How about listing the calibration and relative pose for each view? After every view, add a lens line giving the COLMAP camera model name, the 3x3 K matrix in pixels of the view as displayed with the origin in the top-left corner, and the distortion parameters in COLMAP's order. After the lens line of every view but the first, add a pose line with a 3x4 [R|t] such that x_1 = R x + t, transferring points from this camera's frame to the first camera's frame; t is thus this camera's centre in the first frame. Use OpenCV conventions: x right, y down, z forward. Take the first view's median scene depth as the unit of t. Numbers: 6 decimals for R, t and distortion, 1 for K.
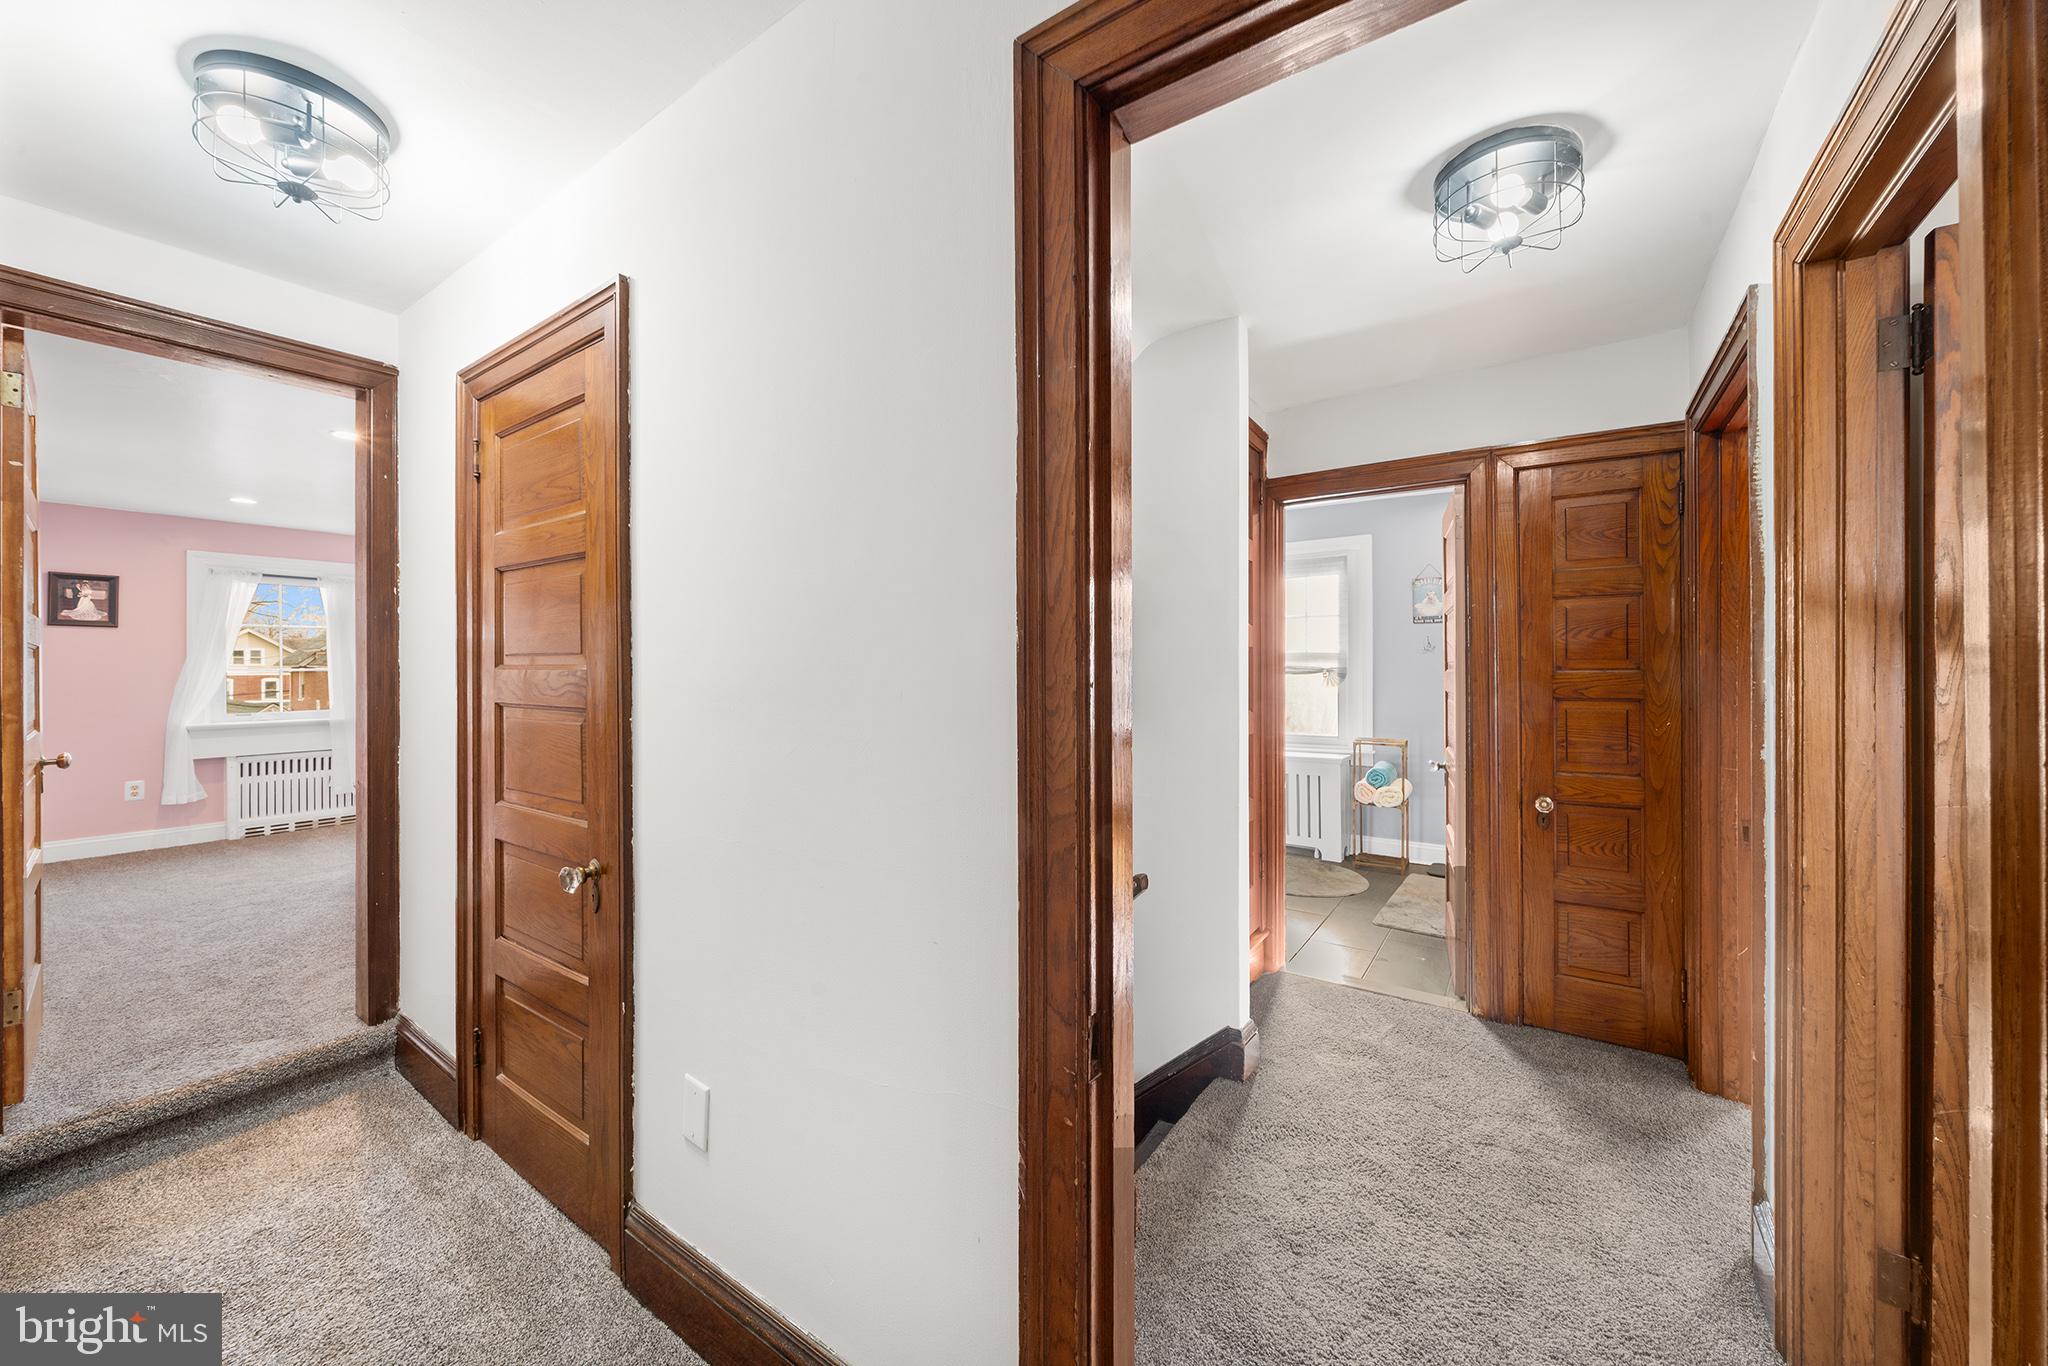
lens RADIAL K [[749.8, 0, 1026.0], [0, 749.8, 664.2], [0, 0, 1]] dist [-0.000176, -0.000037]
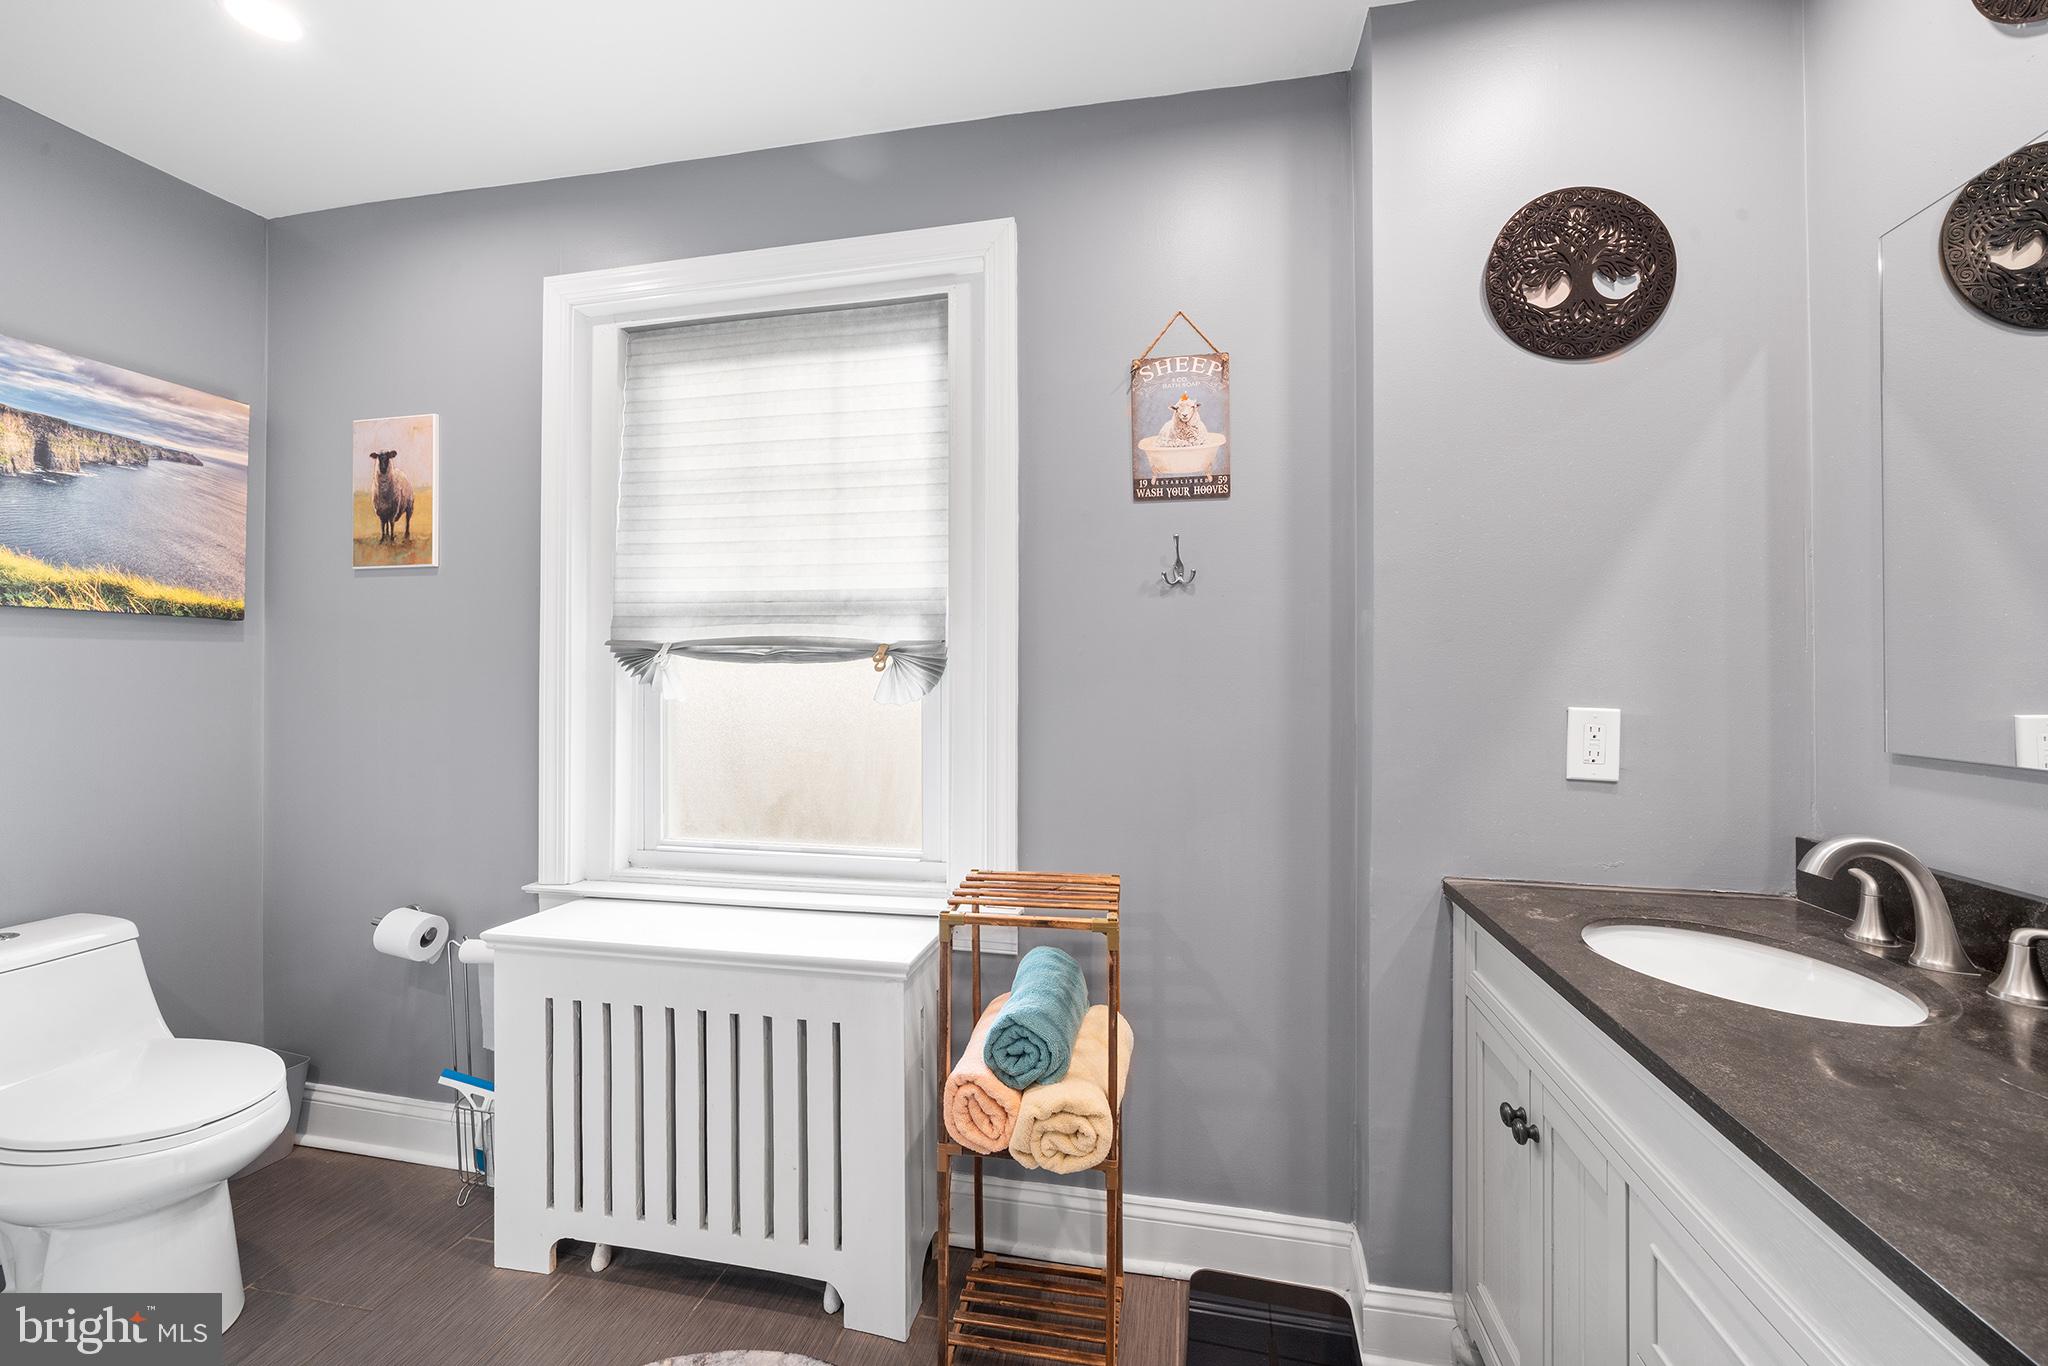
lens RADIAL K [[797.3, 0, 1029.0], [0, 797.3, 688.0], [0, 0, 1]] dist [0.000672, 0.000039]
pose [[0.920310, -0.009511, 0.391075, 0.344174], [0.001036, 0.999760, 0.021876, 0.017915], [-0.391189, -0.019728, 0.920099, 0.708499]]
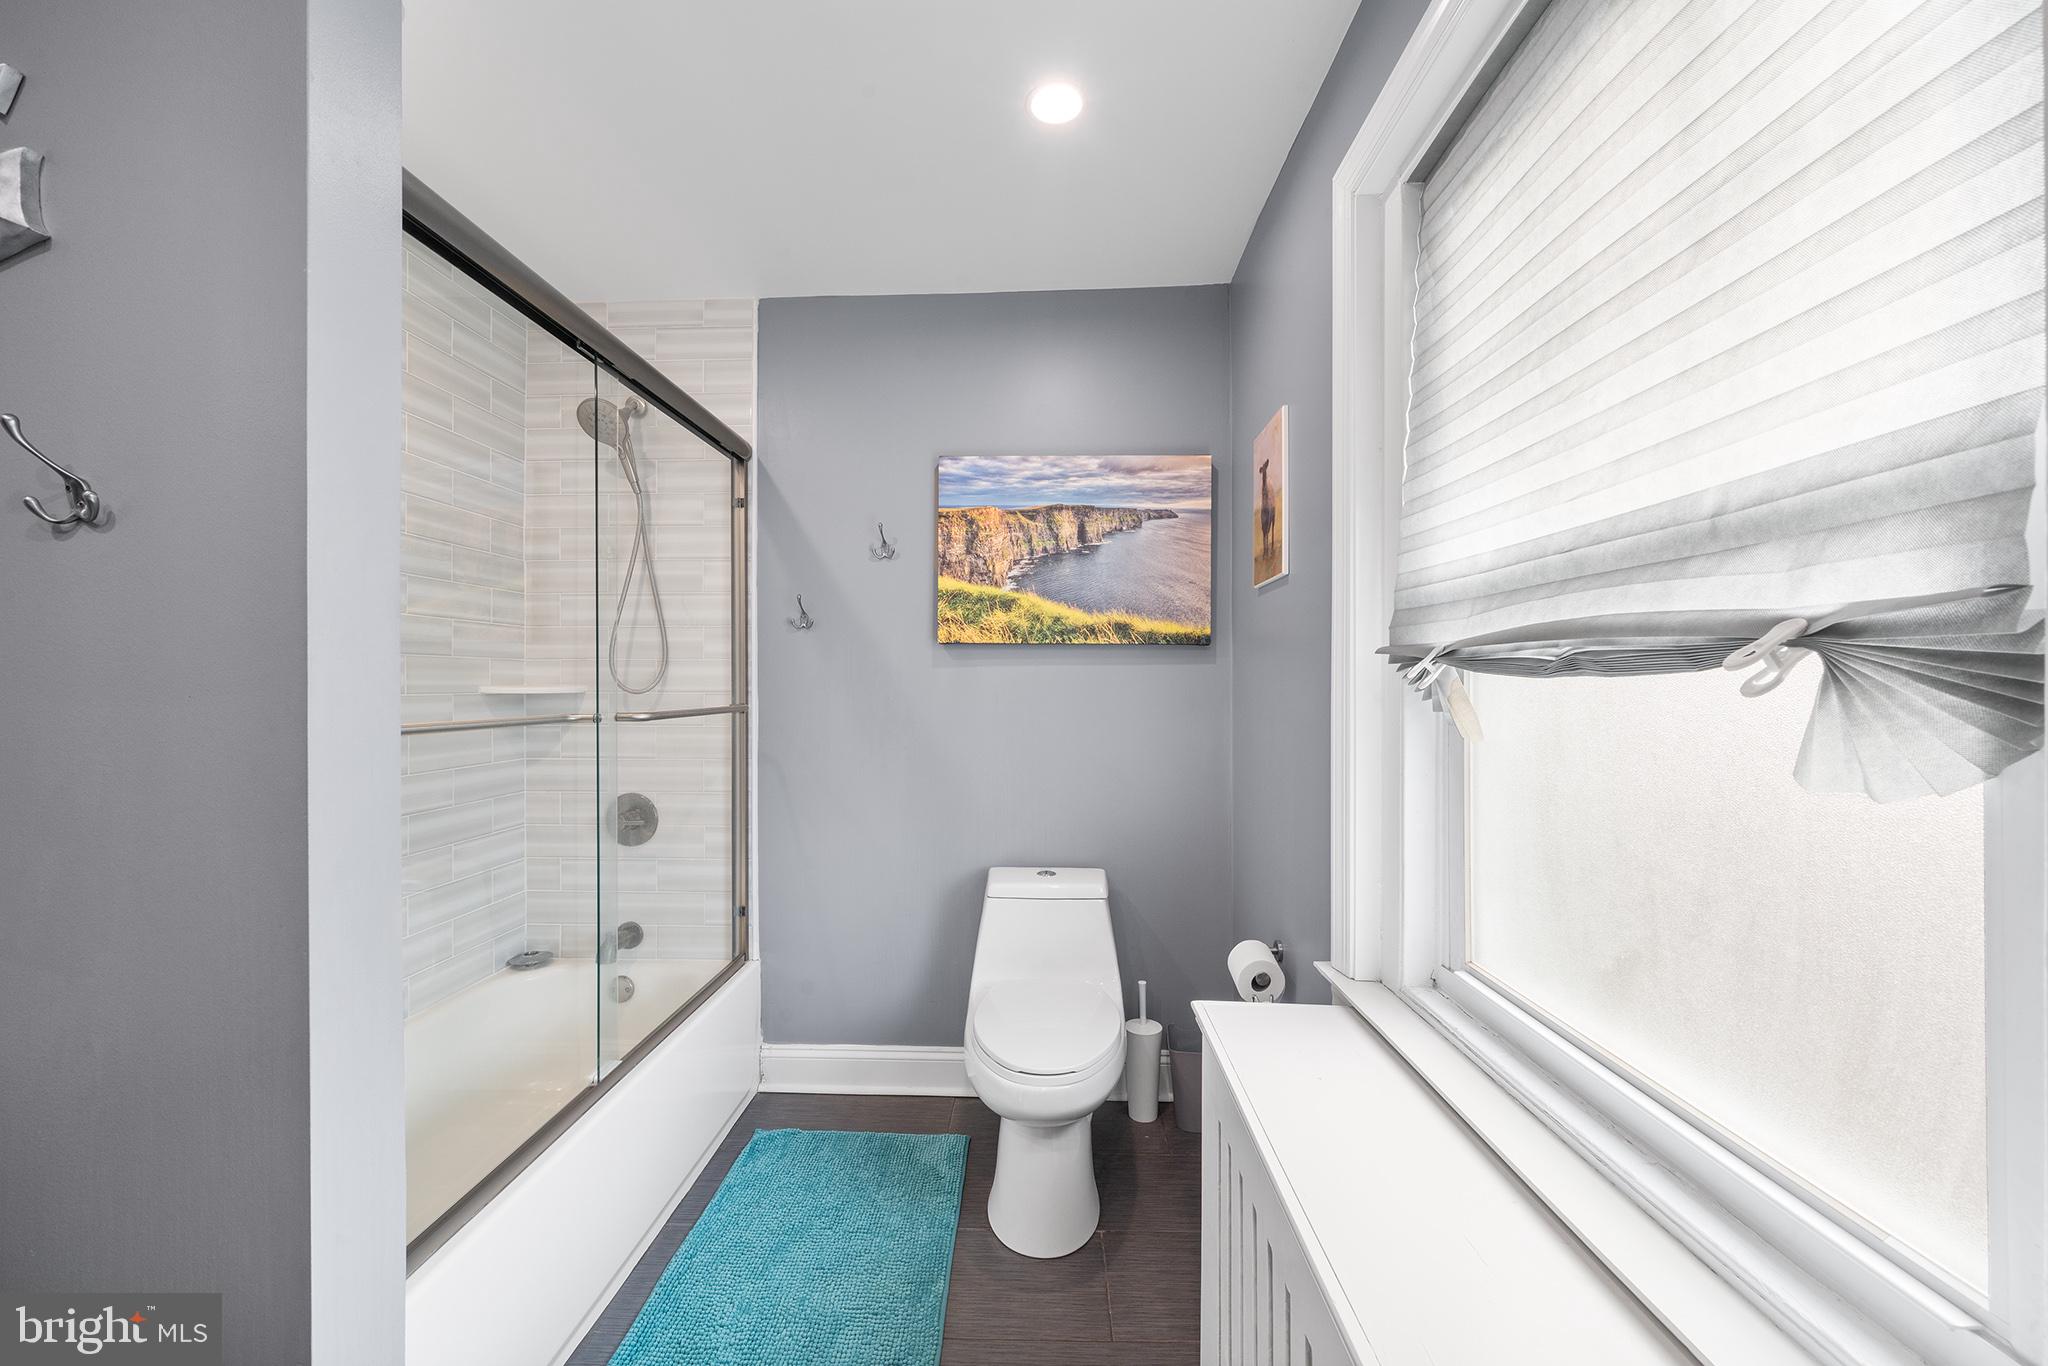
lens RADIAL K [[797.3, 0, 1029.0], [0, 797.3, 688.0], [0, 0, 1]] dist [0.000672, 0.000039]
pose [[0.531818, 0.000009, -0.846859, 0.460119], [-0.000989, 0.999999, -0.000611, 0.017220], [0.846858, 0.001163, 0.531817, 0.887868]]
